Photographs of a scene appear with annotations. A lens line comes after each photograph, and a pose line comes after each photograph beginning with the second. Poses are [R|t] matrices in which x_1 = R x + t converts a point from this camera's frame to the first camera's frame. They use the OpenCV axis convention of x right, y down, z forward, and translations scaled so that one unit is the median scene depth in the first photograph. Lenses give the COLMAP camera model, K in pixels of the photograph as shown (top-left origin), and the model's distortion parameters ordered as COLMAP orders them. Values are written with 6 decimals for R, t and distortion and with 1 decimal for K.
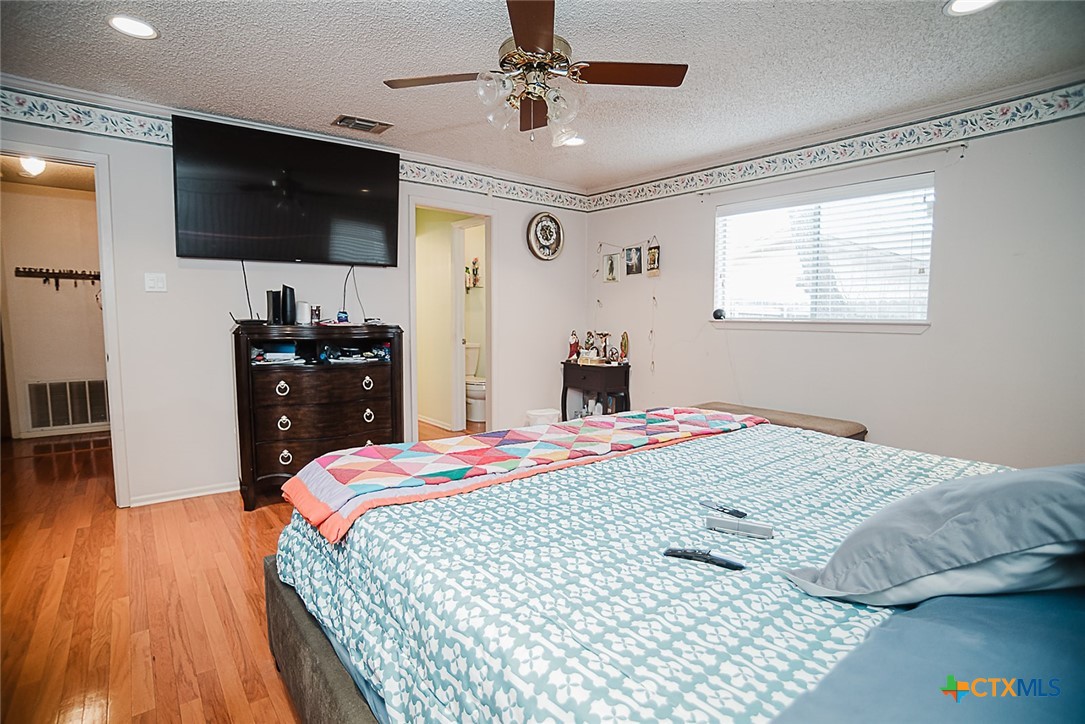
lens RADIAL K [[569.3, 0, 543.1], [0, 569.3, 373.9], [0, 0, 1]] dist [0.000215, 0.000045]
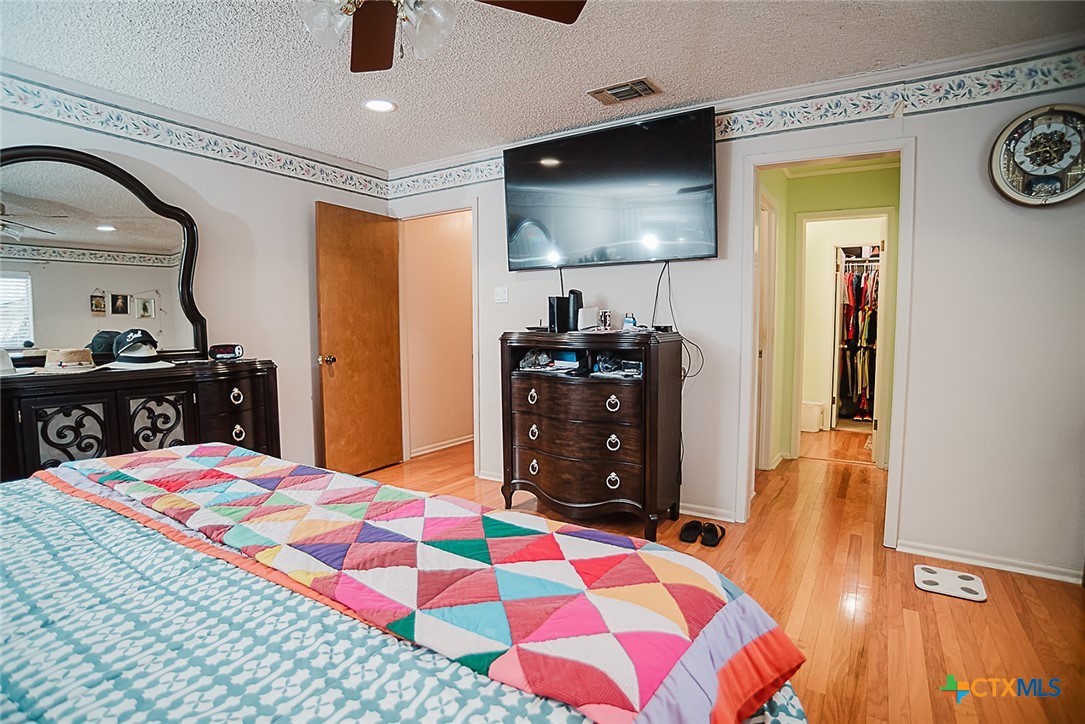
lens RADIAL K [[553.3, 0, 542.5], [0, 553.3, 362.0], [0, 0, 1]] dist [0.000540, 0.000269]
pose [[0.376760, 0.063519, -0.924130, 0.397781], [-0.086019, 0.995734, 0.033371, -0.062830], [0.922308, 0.066920, 0.380617, 0.597011]]
